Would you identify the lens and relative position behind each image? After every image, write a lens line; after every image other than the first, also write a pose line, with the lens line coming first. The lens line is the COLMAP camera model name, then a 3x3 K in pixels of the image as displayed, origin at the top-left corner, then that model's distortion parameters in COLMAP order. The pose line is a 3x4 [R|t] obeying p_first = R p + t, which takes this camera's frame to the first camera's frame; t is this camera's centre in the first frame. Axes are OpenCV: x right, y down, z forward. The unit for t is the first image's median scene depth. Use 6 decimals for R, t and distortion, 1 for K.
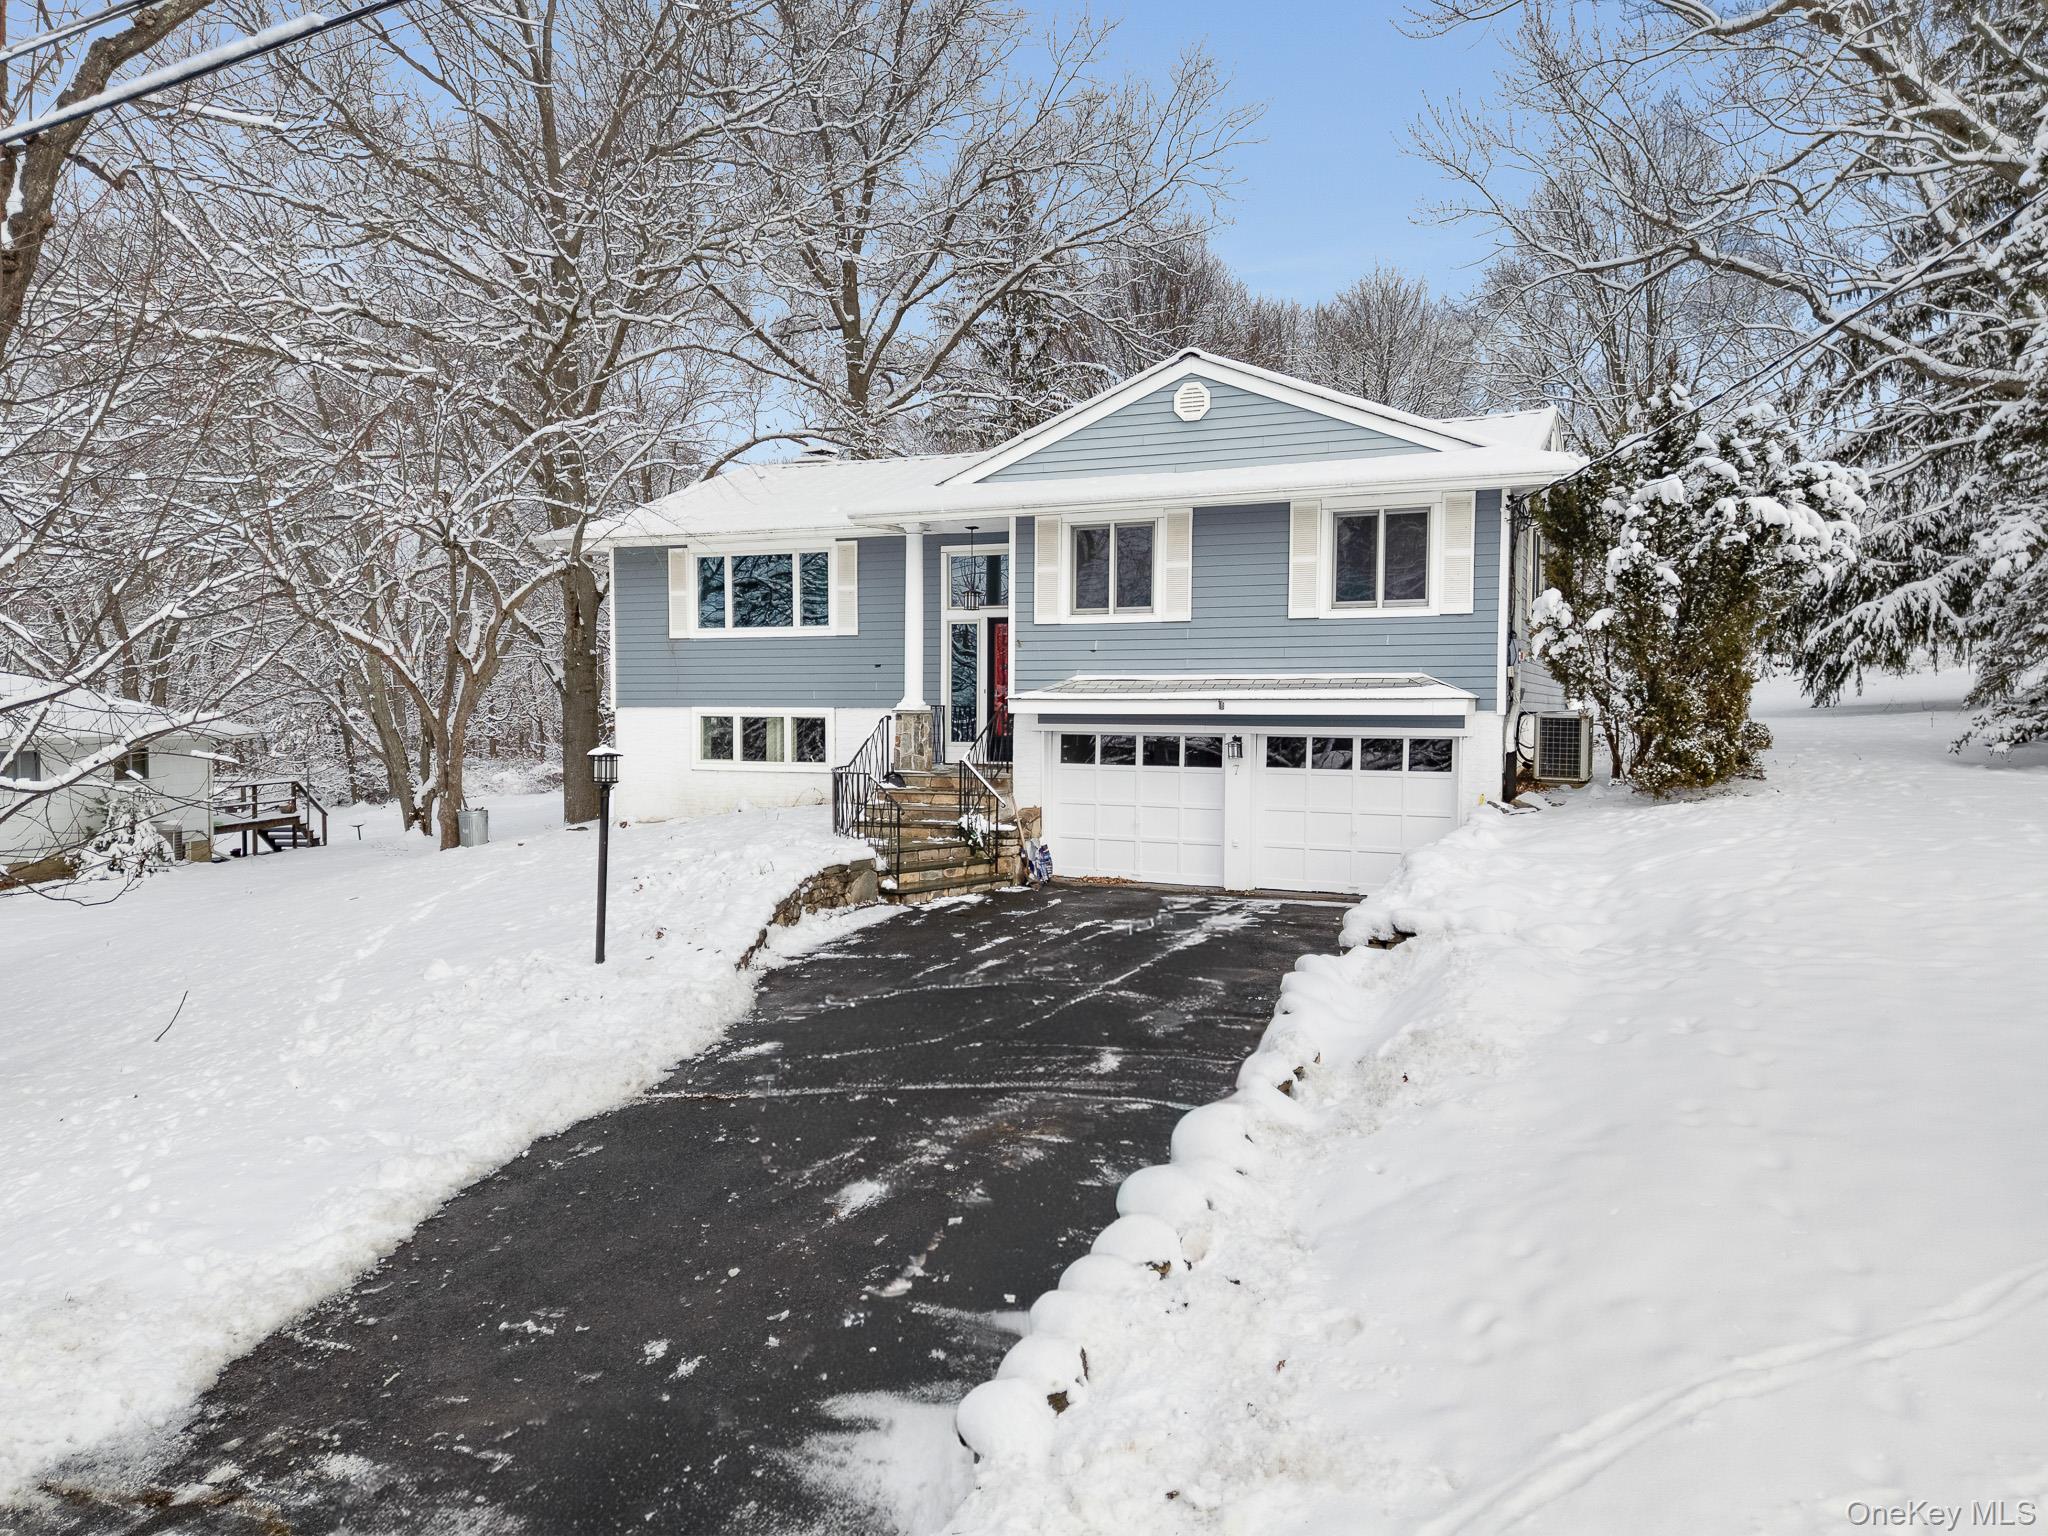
lens RADIAL K [[1523.0, 0, 1024.0], [0, 1523.0, 768.0], [0, 0, 1]] dist [0.001067, 0.000454]
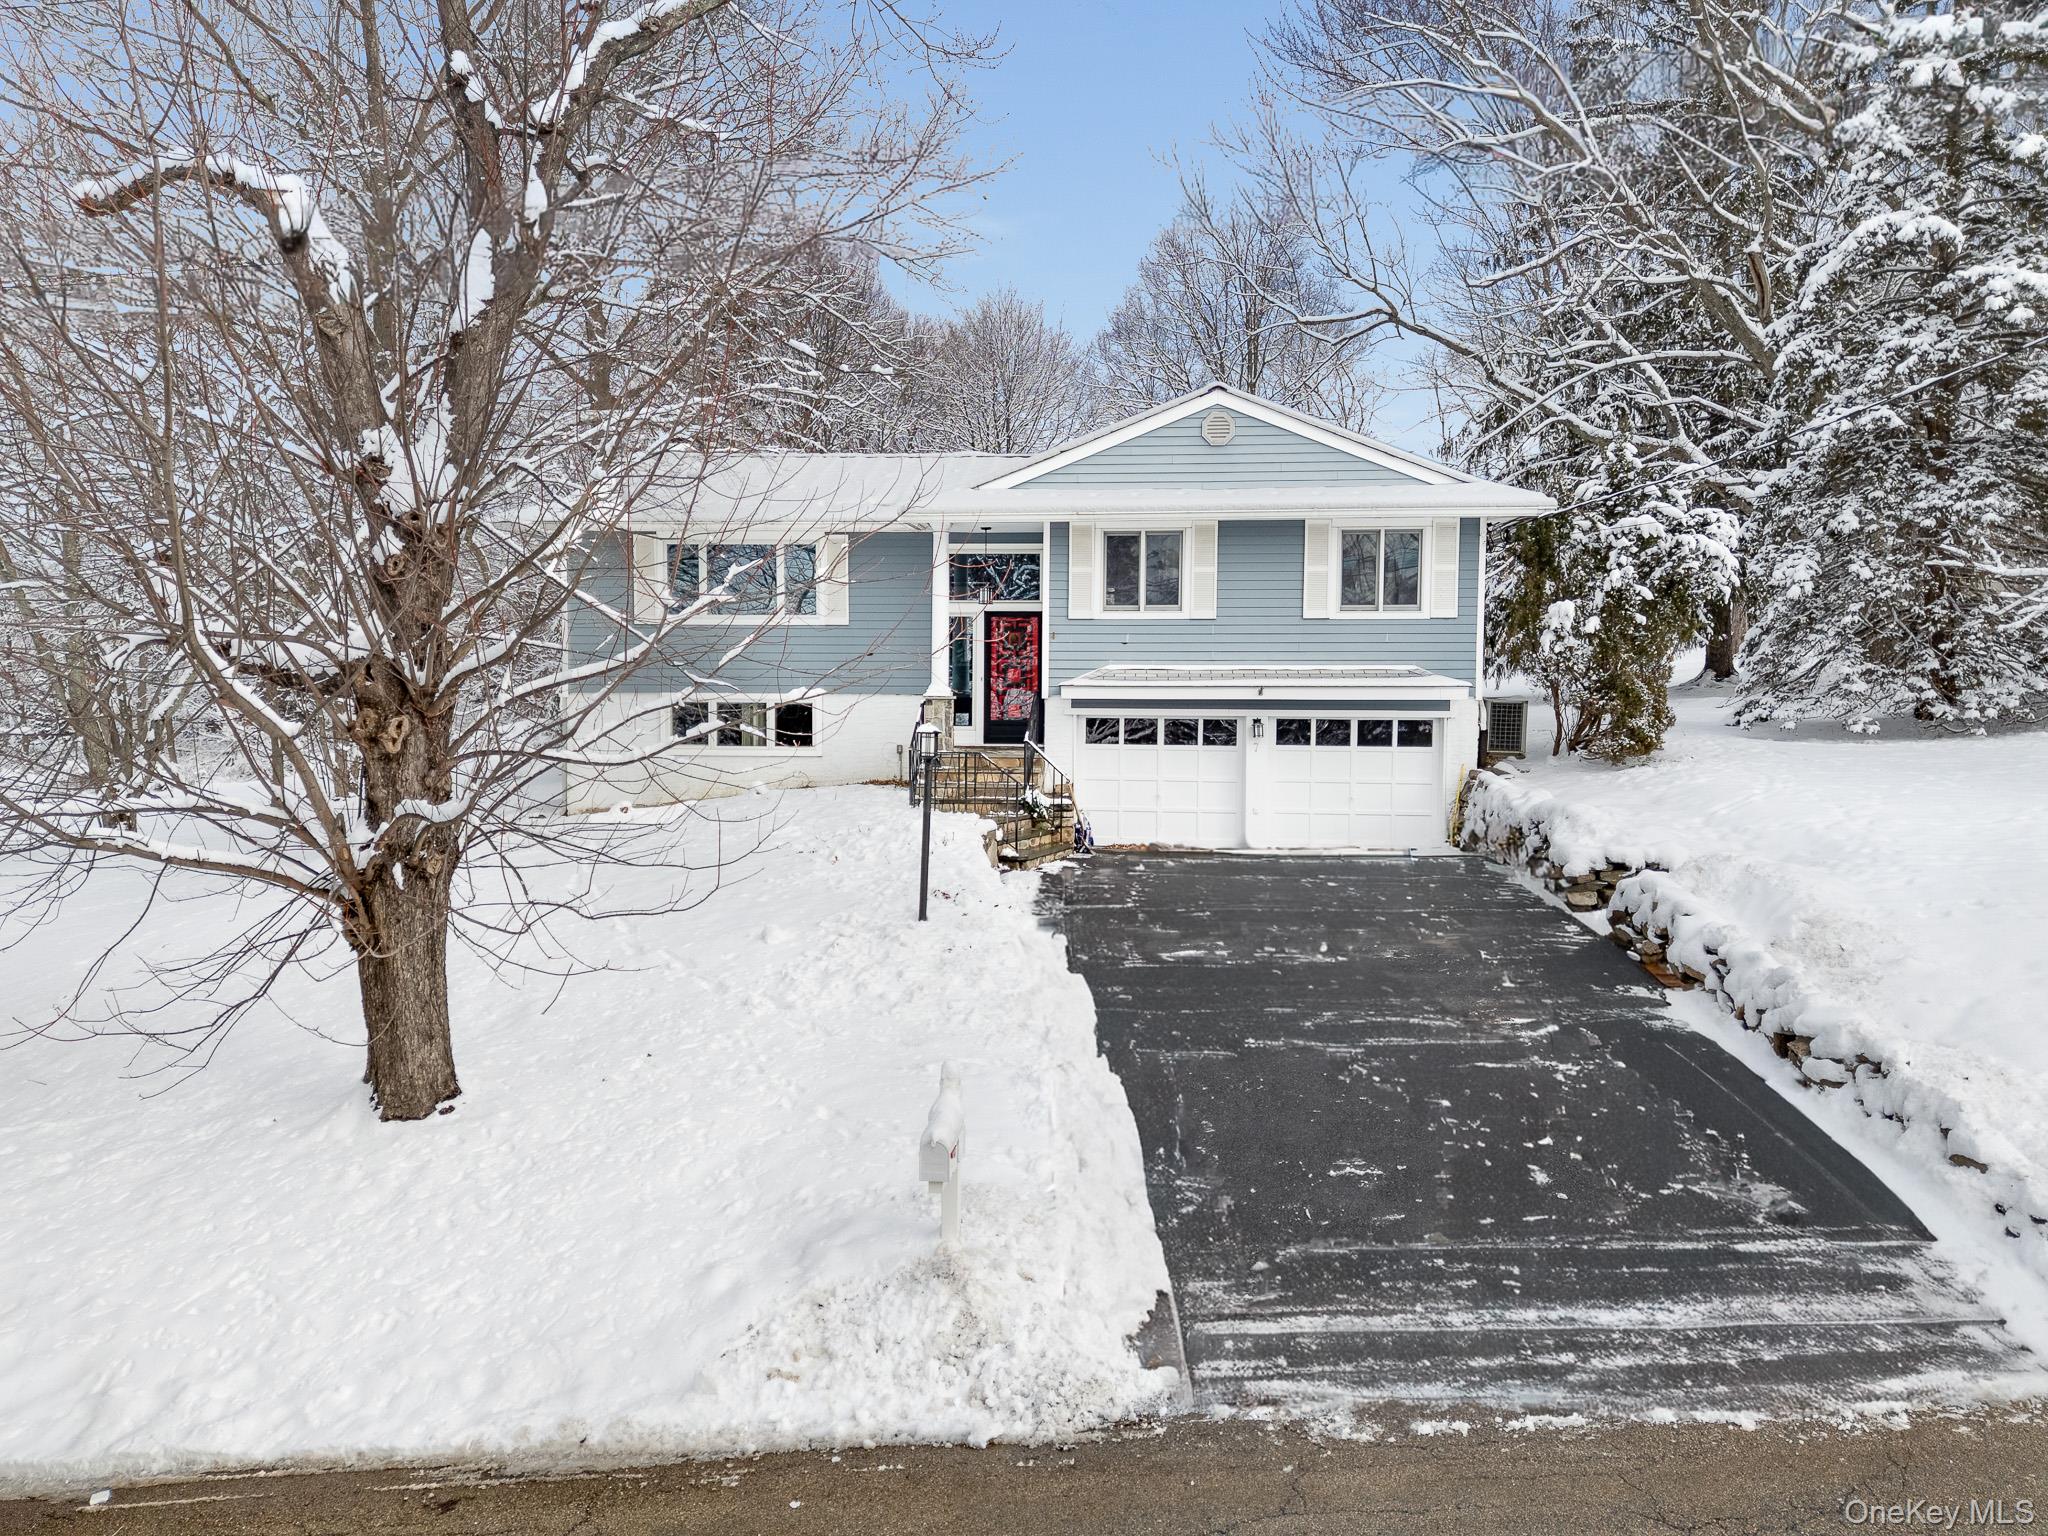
lens RADIAL K [[1523.0, 0, 1024.0], [0, 1523.0, 768.0], [0, 0, 1]] dist [0.001067, 0.000454]
pose [[0.940875, -0.011552, 0.338556, -0.419850], [0.011095, 0.999933, 0.003283, 0.011234], [-0.338571, 0.000667, 0.940940, -0.037404]]
